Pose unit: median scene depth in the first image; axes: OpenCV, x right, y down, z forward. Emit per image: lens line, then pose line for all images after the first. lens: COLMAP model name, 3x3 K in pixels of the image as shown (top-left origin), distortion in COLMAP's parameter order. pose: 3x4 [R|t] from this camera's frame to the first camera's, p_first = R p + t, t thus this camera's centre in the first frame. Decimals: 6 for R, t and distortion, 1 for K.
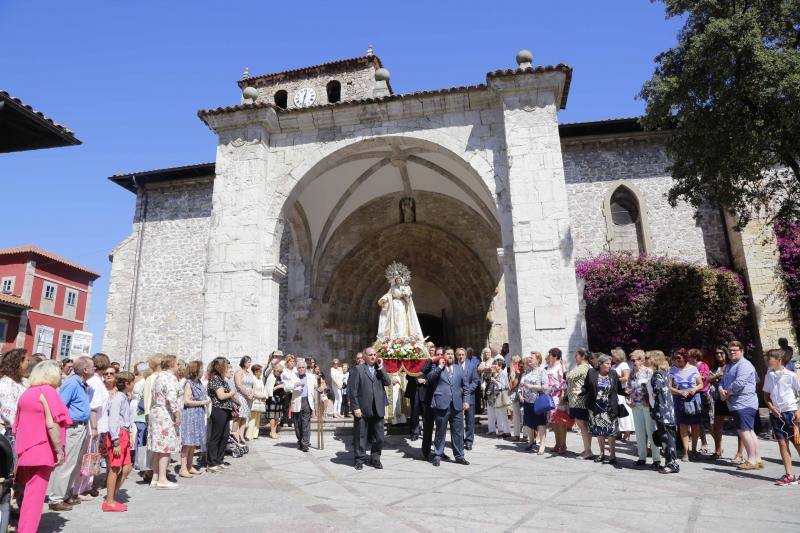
lens RADIAL K [[541.3, 0, 400.0], [0, 541.3, 266.5], [0, 0, 1]] dist [-0.117971, 0.068615]
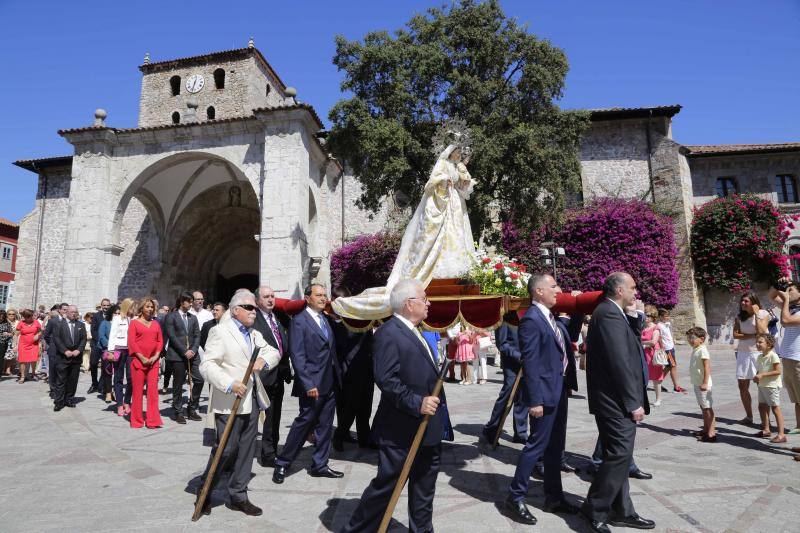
lens RADIAL K [[541.3, 0, 400.0], [0, 541.3, 266.5], [0, 0, 1]] dist [-0.117971, 0.068615]
pose [[0.998734, 0.005200, 0.050039, 0.356148], [-0.010305, 0.994698, 0.102323, -0.072233], [-0.049241, -0.102709, 0.993492, -0.336656]]
